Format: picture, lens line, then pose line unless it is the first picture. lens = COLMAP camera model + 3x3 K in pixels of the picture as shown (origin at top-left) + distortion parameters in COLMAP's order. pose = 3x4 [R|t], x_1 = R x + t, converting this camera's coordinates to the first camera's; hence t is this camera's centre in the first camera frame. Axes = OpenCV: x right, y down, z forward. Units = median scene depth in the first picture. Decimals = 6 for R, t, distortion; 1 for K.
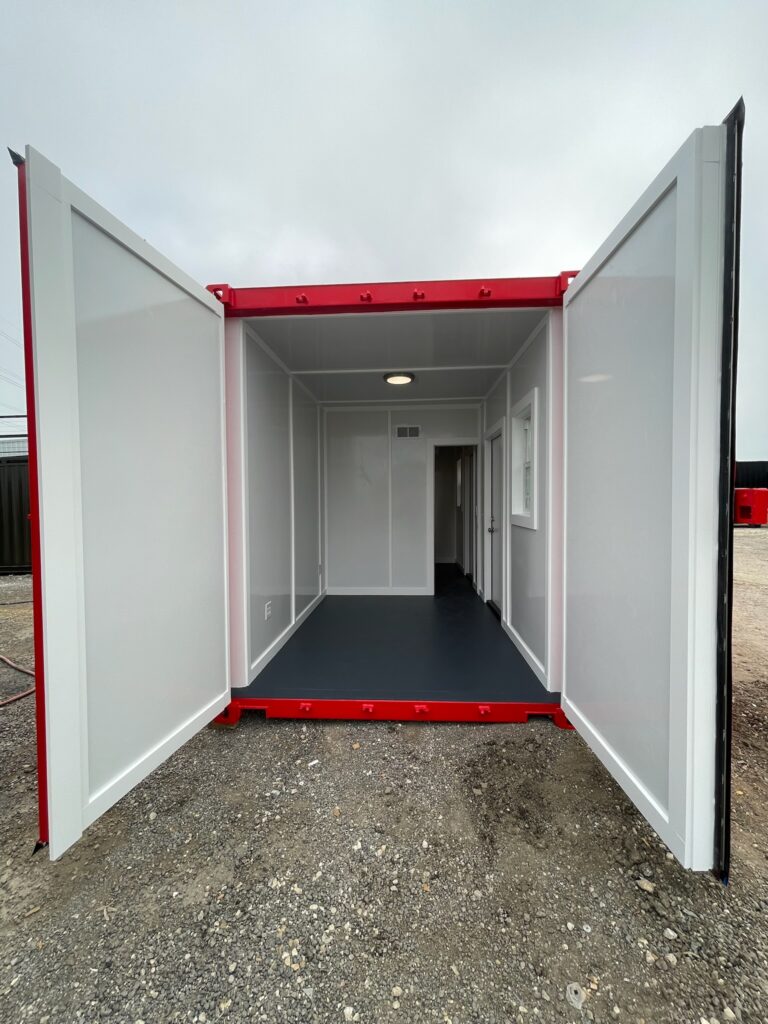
lens RADIAL K [[412.5, 0, 386.4], [0, 412.5, 509.1], [0, 0, 1]] dist [-0.004299, -0.000088]
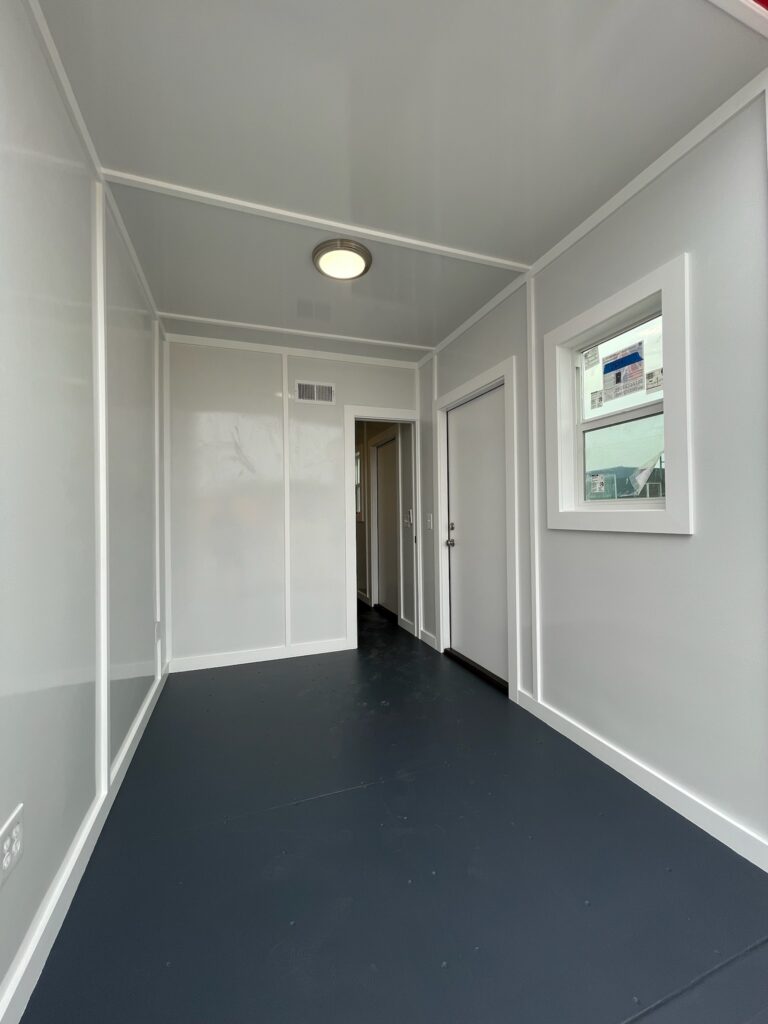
lens RADIAL K [[412.5, 0, 380.5], [0, 412.5, 514.8], [0, 0, 1]] dist [-0.004299, -0.000088]
pose [[0.924061, -0.010237, 0.382108, -0.098341], [0.021615, 0.999441, -0.025497, 0.017500], [-0.381634, 0.031820, 0.923766, 0.388877]]
